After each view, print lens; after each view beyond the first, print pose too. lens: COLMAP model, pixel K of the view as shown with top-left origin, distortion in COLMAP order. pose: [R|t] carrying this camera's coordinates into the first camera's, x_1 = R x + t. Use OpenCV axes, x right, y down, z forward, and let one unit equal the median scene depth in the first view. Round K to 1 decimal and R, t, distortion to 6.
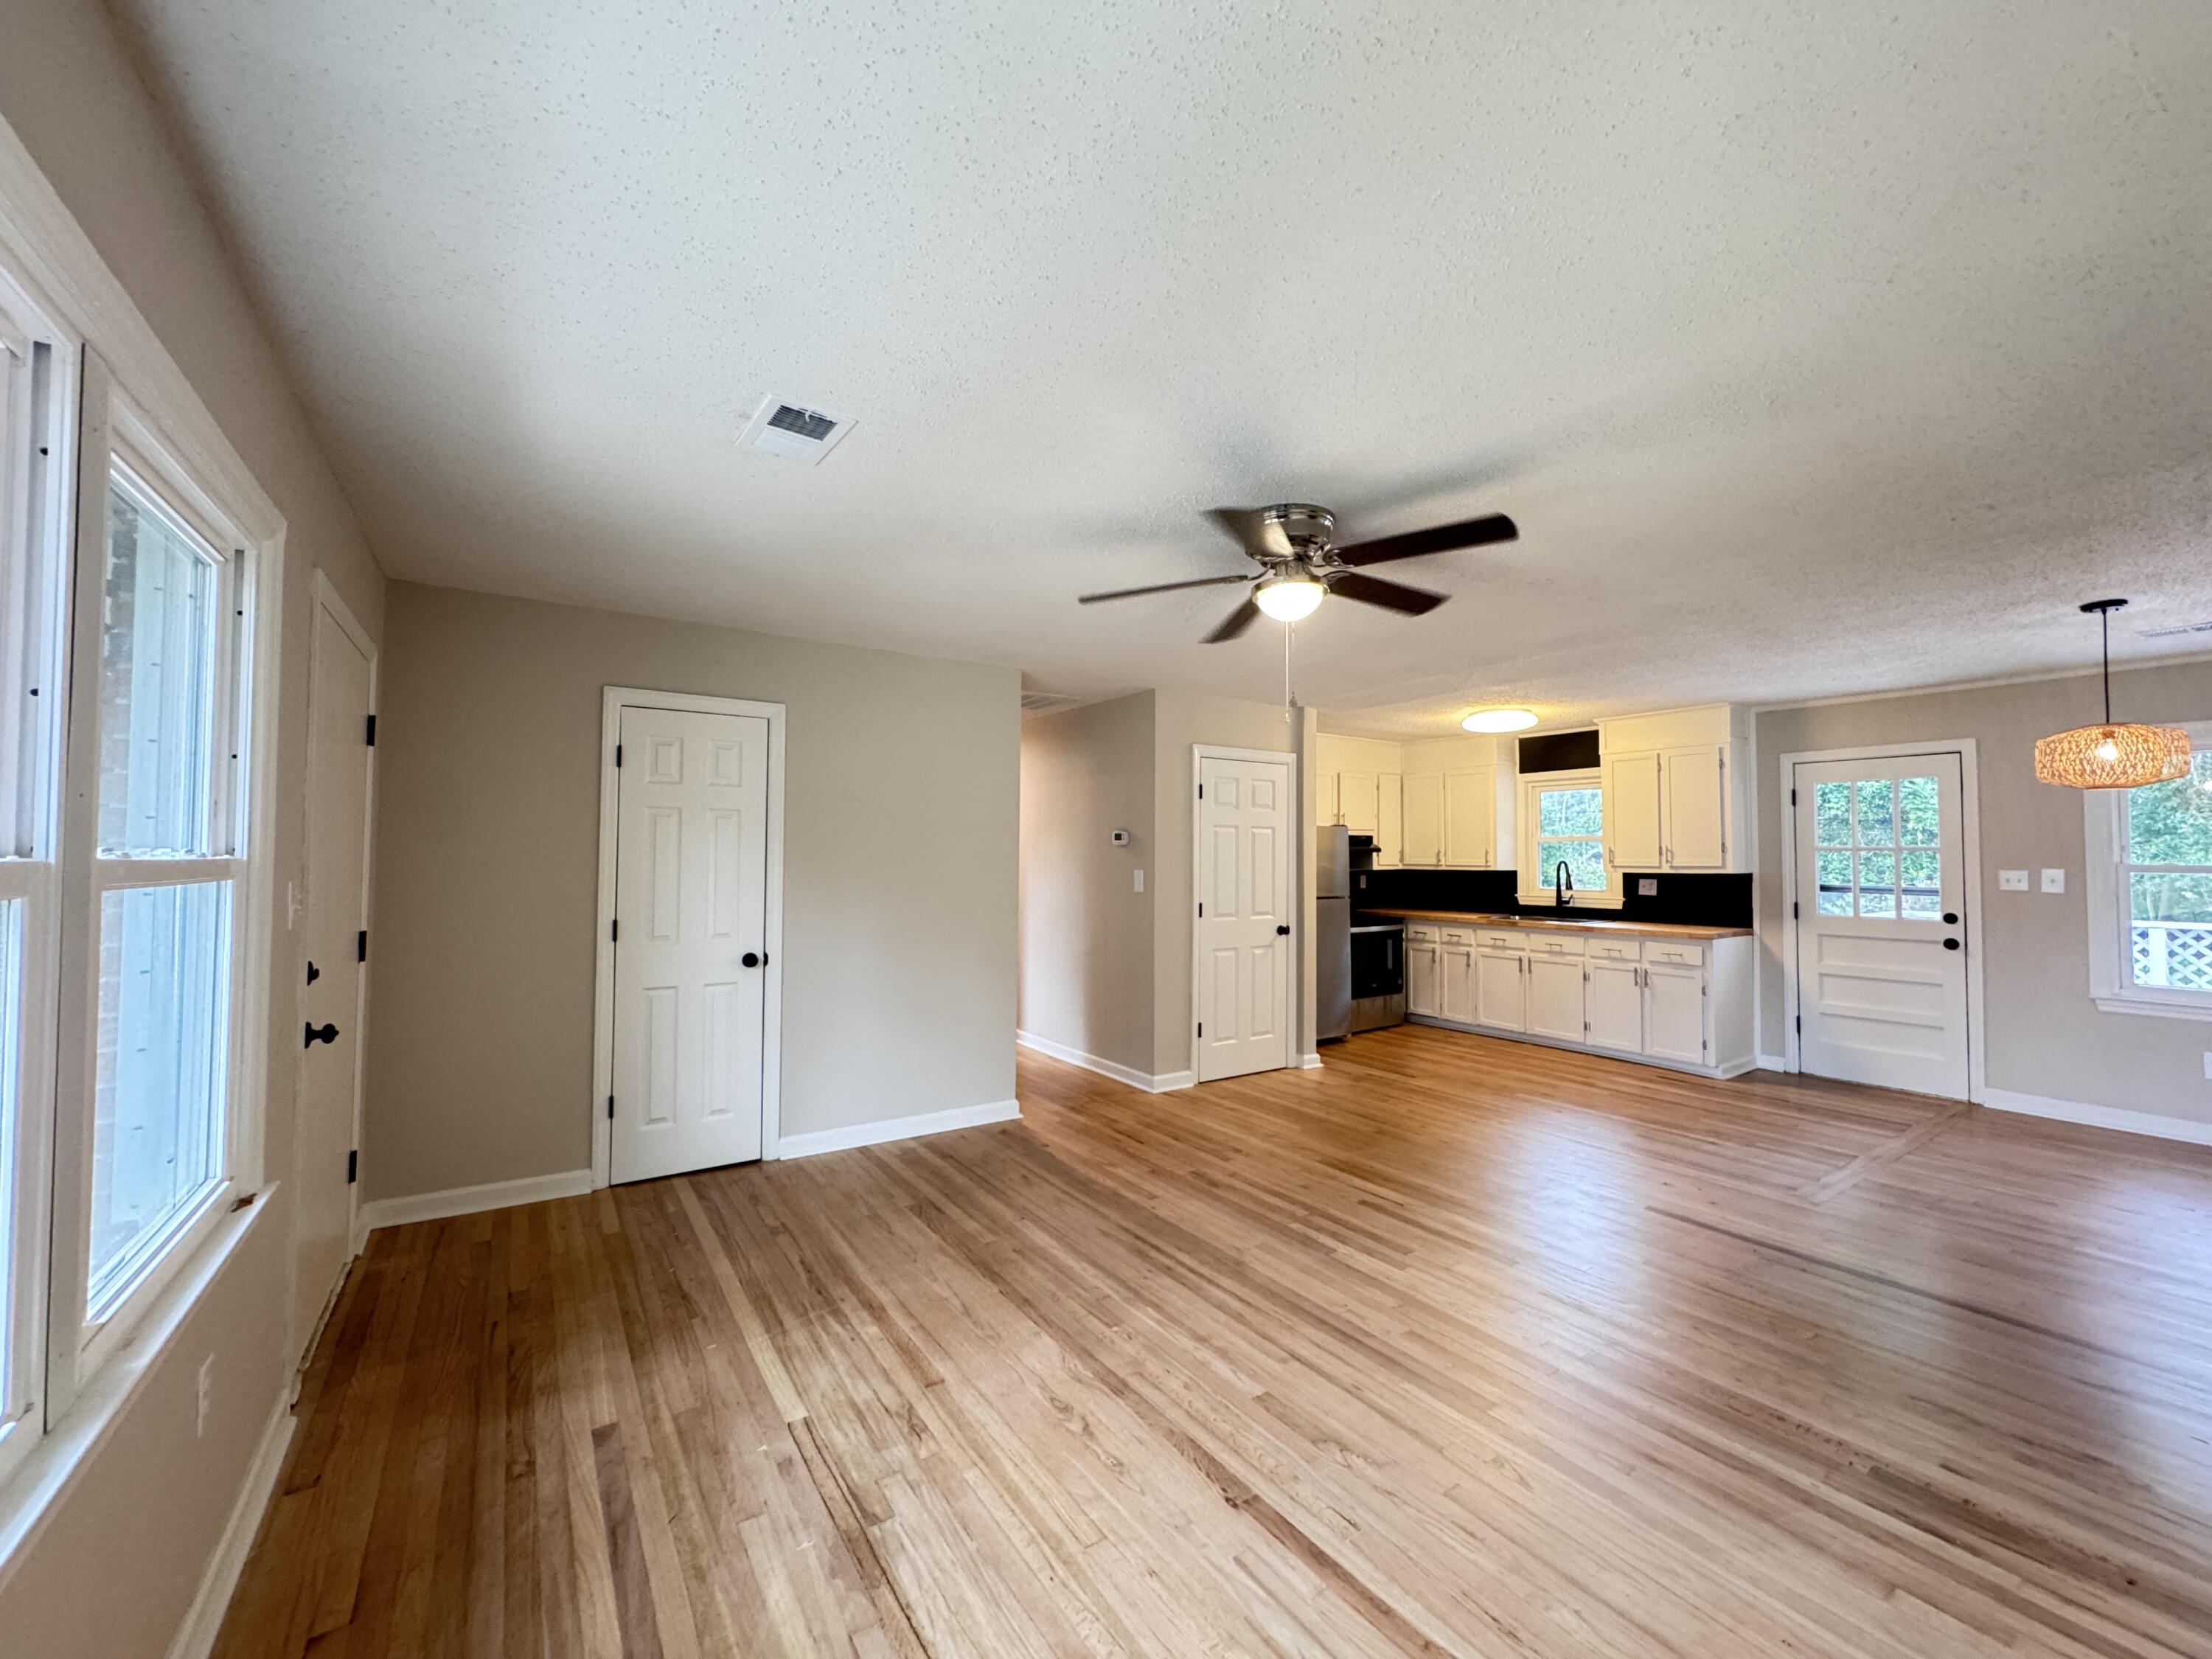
lens RADIAL K [[881.4, 0, 1106.5], [0, 881.4, 827.6], [0, 0, 1]] dist [-0.000687, 0.000172]
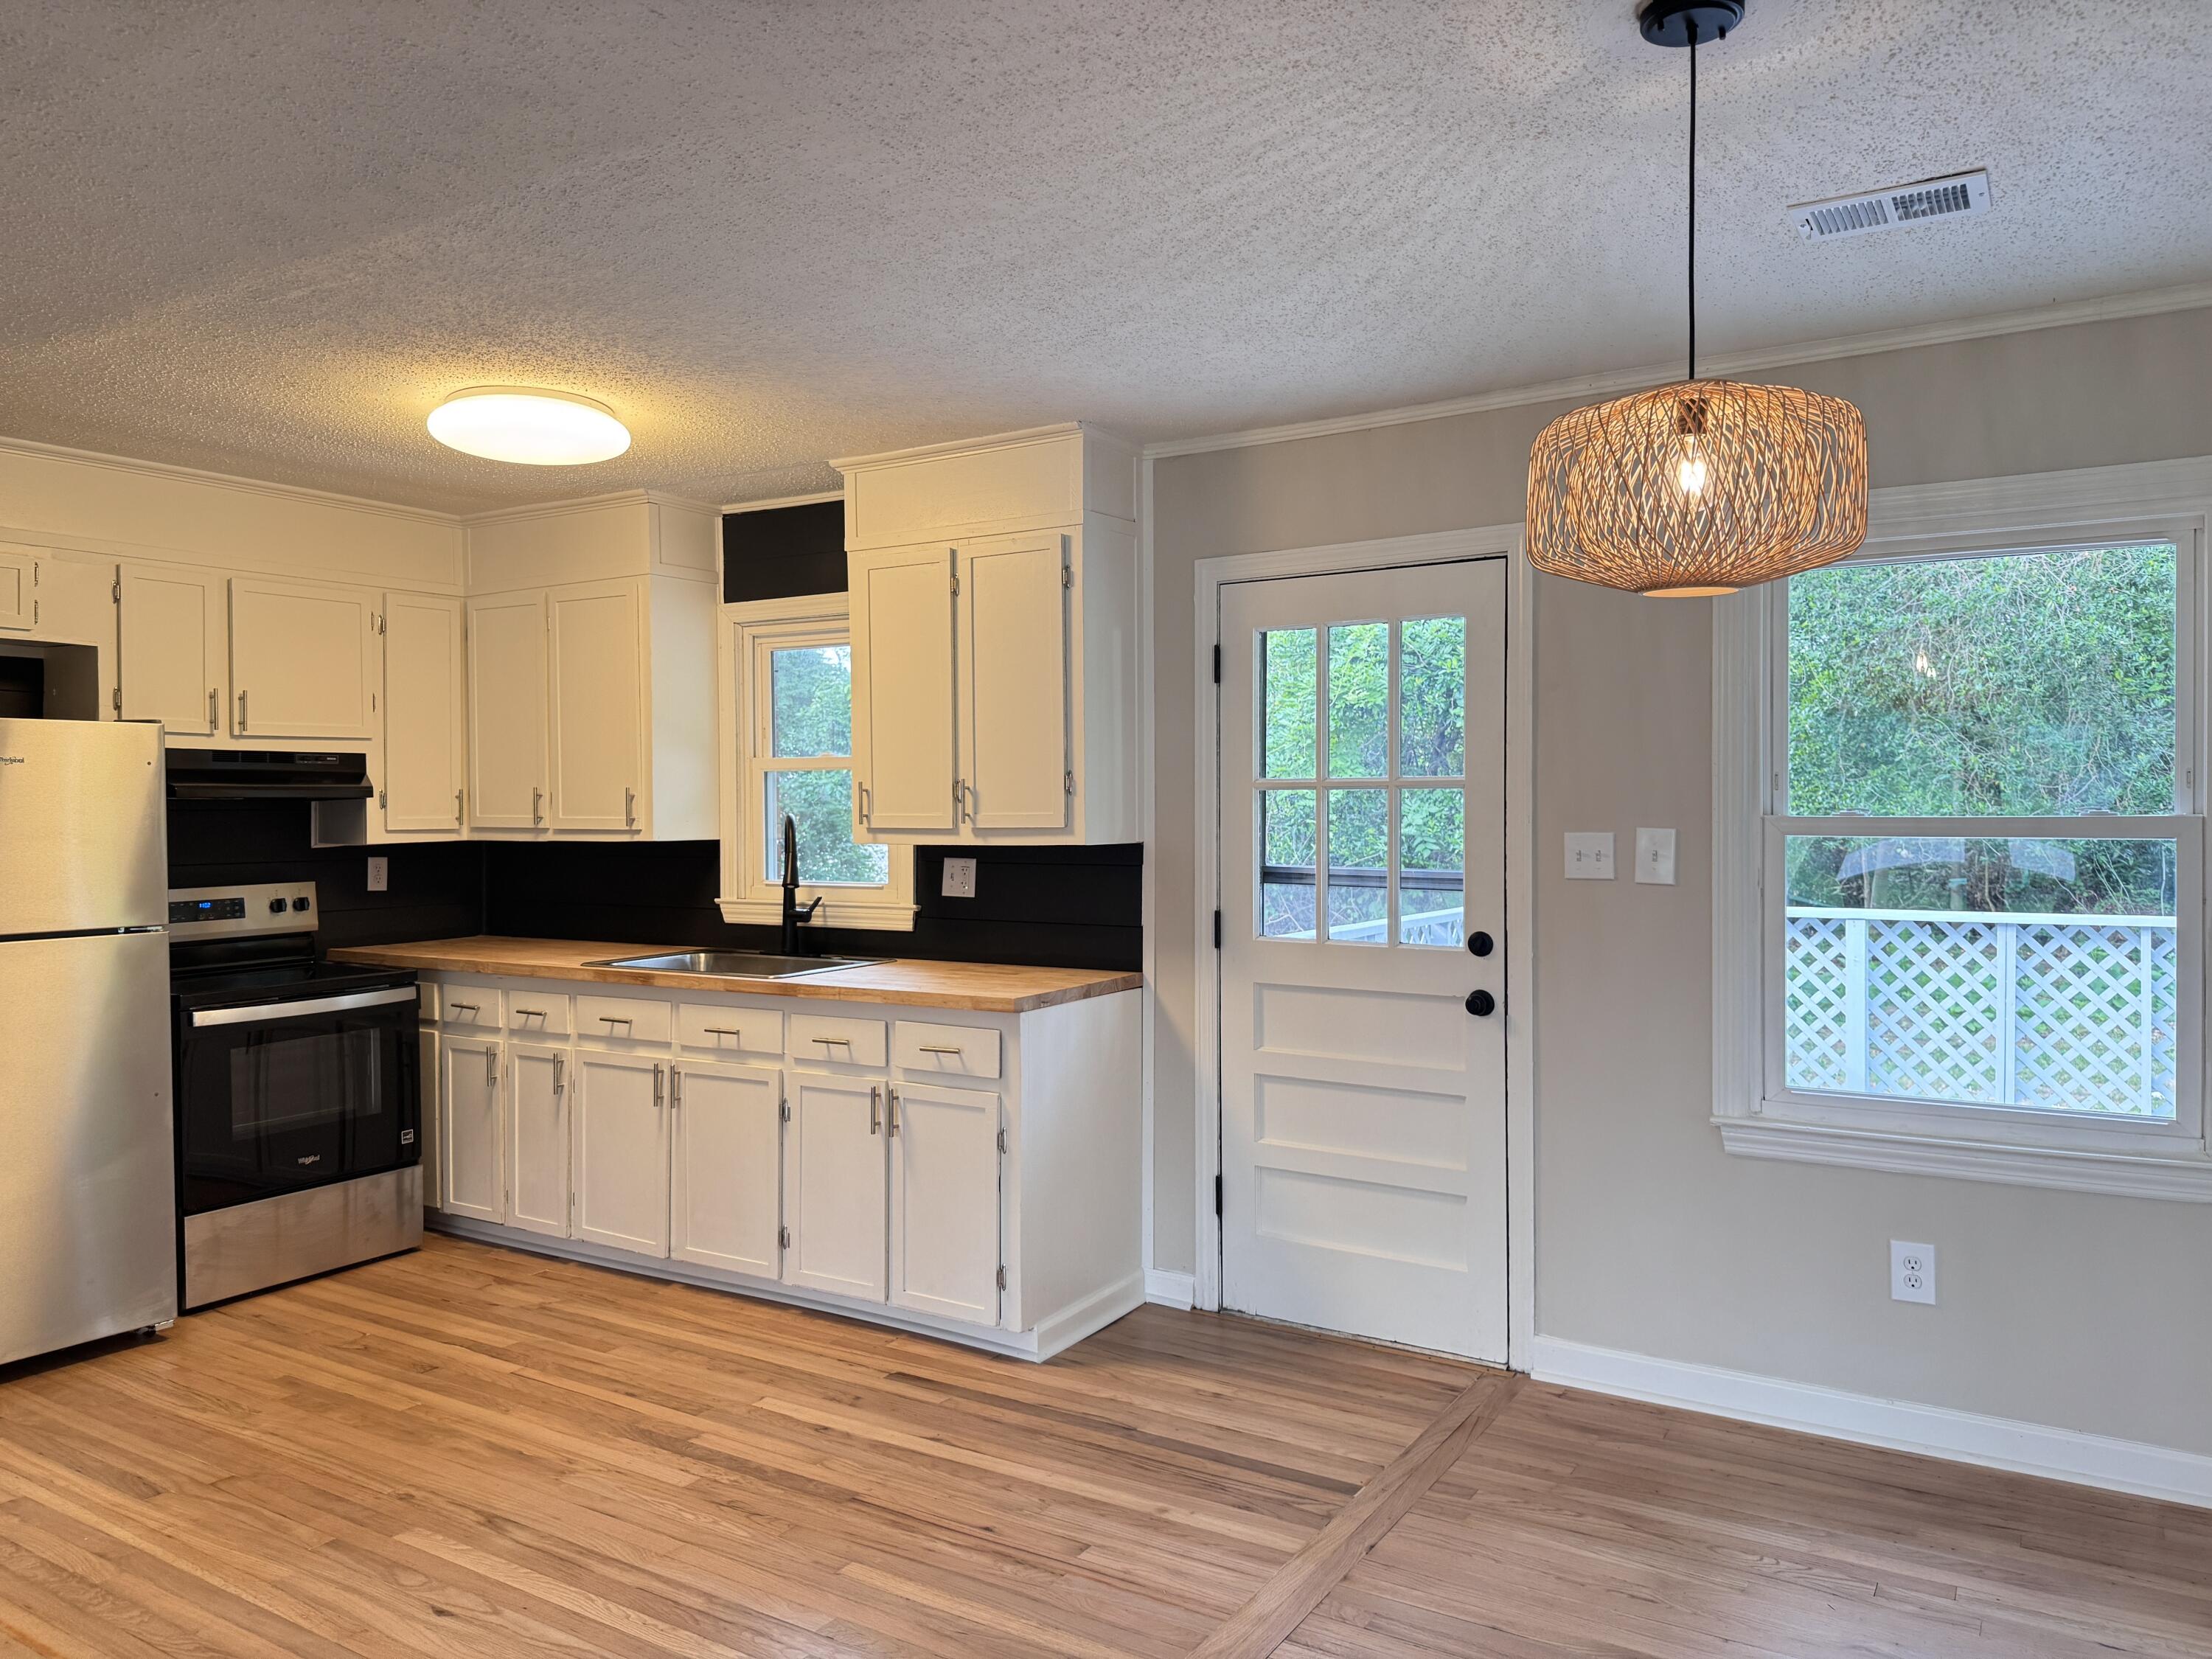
lens RADIAL K [[1550.7, 0, 1111.2], [0, 1550.7, 821.3], [0, 0, 1]] dist [0.102037, -0.158252]
pose [[0.914236, -0.011998, 0.405004, 0.505232], [-0.005624, 0.999089, 0.042293, 0.012263], [-0.405143, -0.040943, 0.913336, 0.395079]]
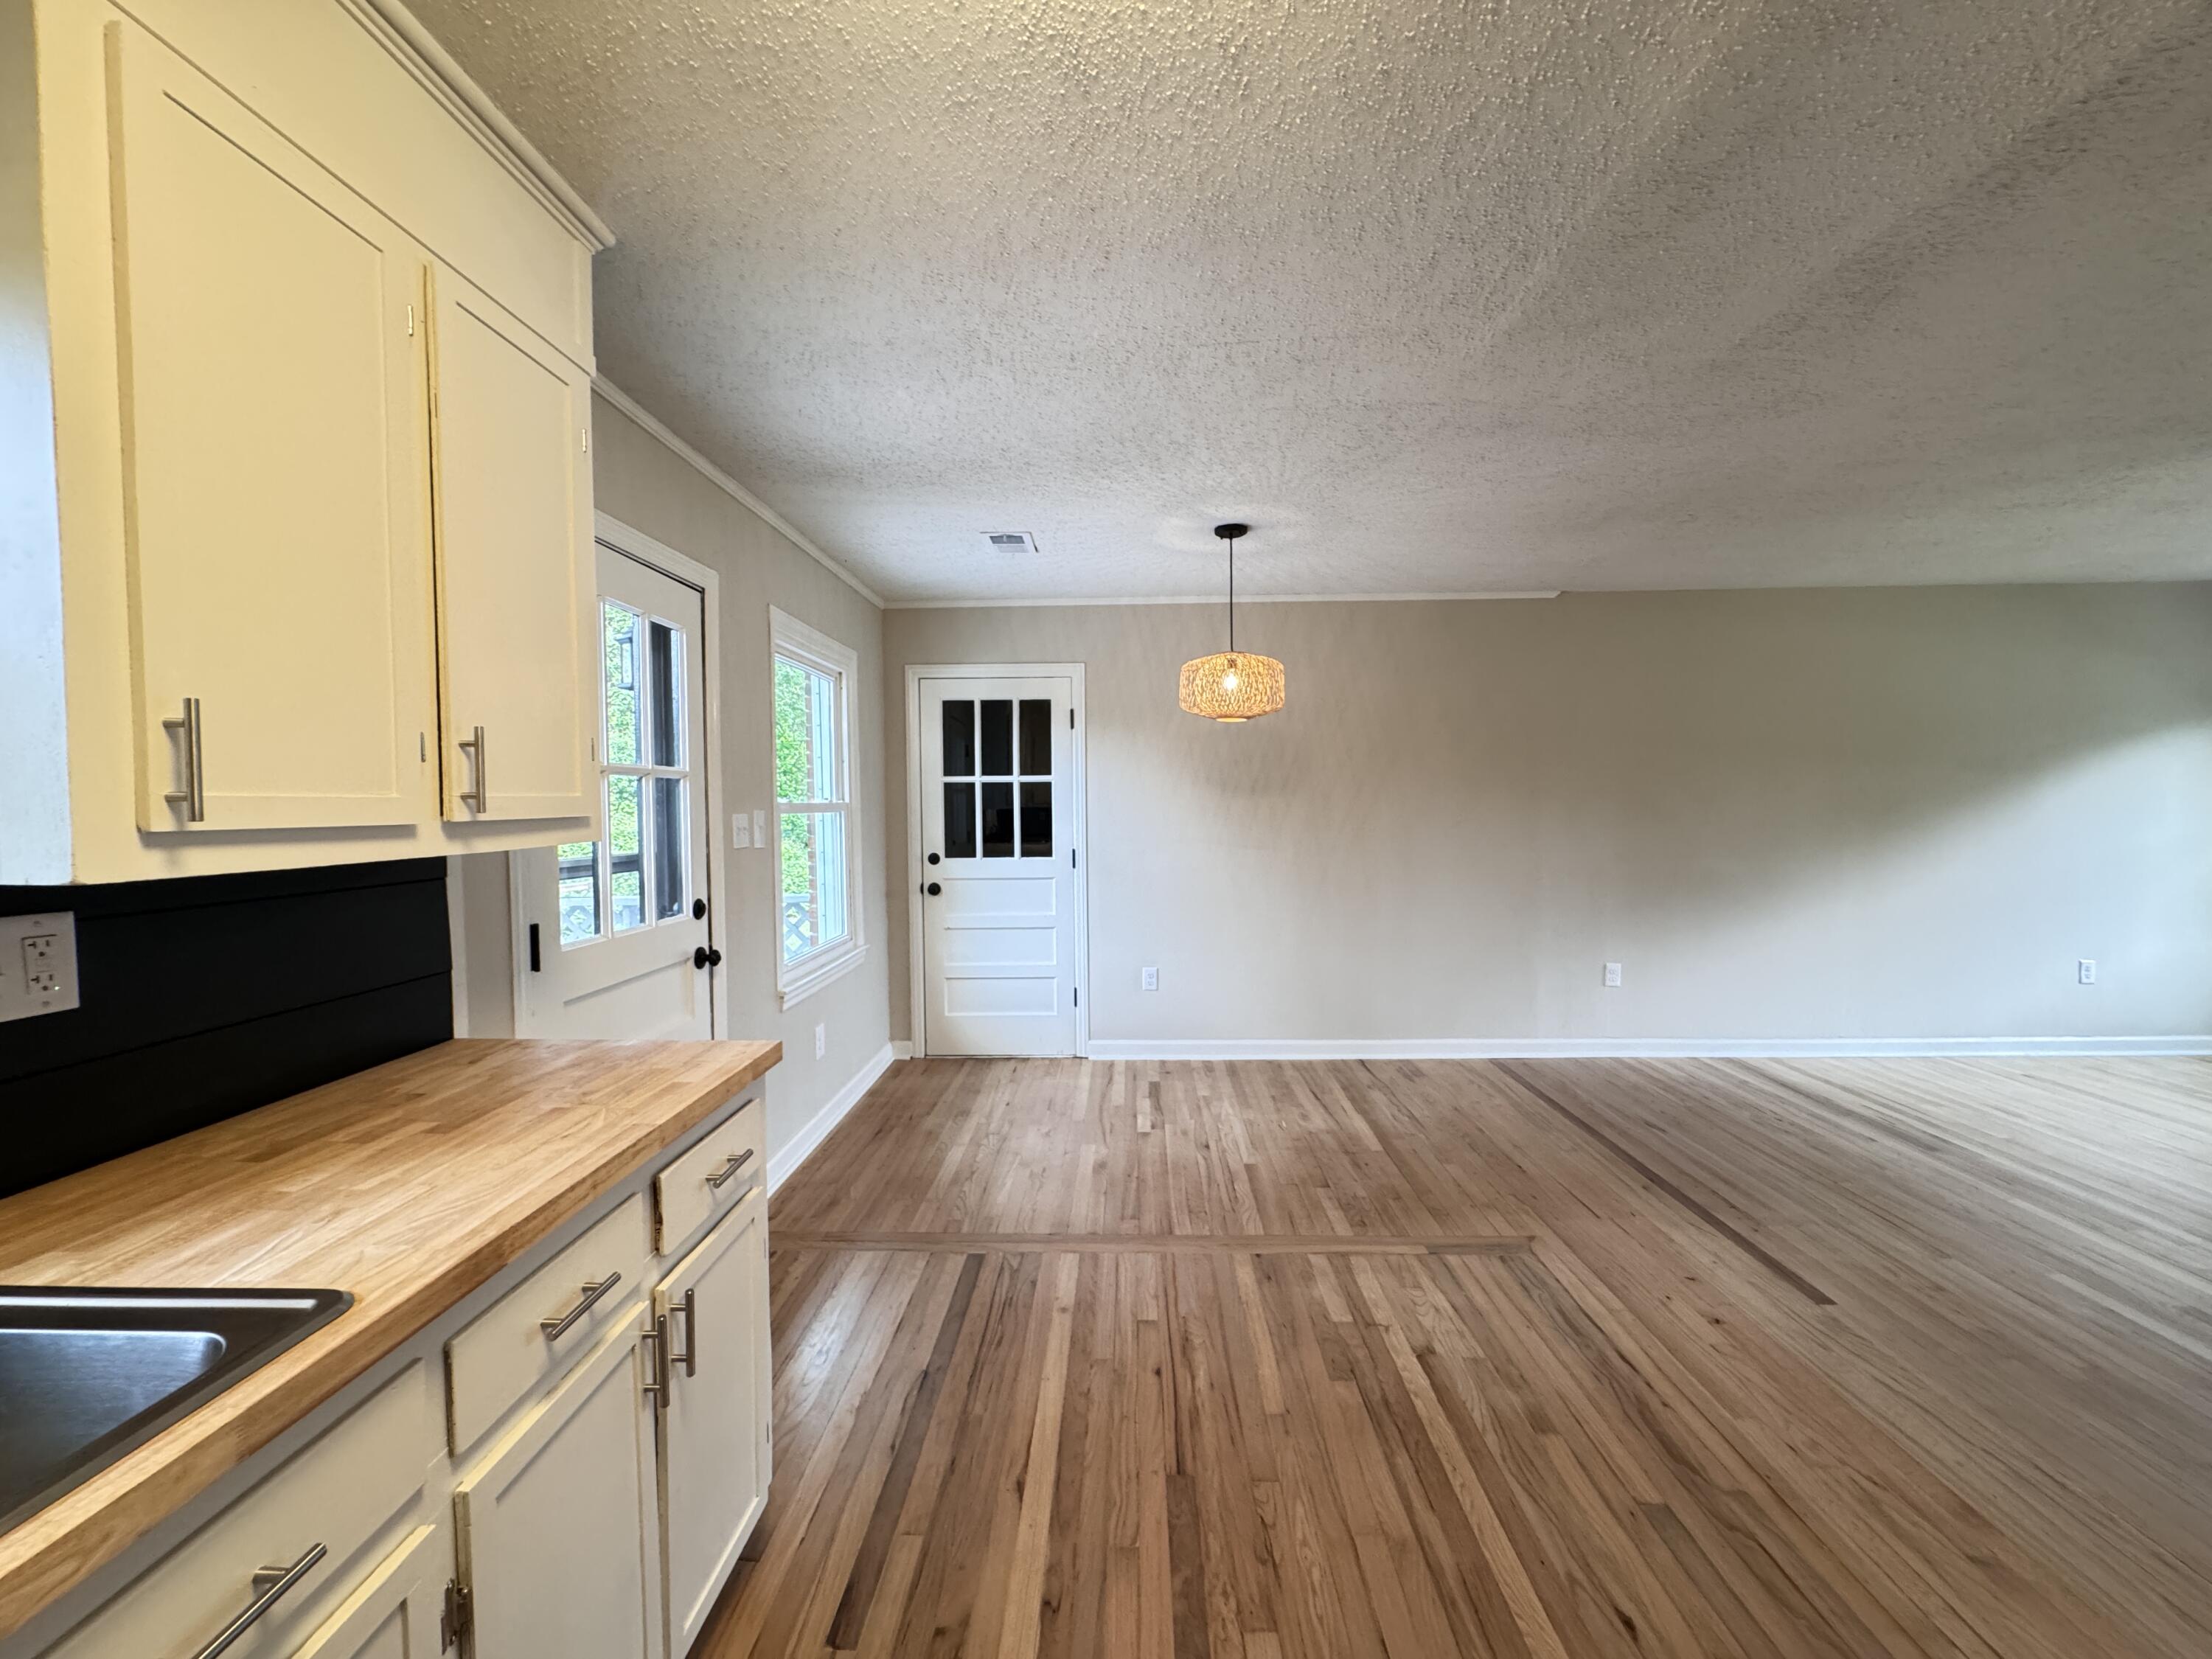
lens RADIAL K [[881.4, 0, 1107.8], [0, 881.4, 825.9], [0, 0, 1]] dist [-0.002221, 0.001036]
pose [[-0.812549, -0.010600, 0.582797, 0.483076], [-0.010673, 0.999938, 0.003306, 0.052445], [-0.582795, -0.003534, -0.812611, 1.339815]]
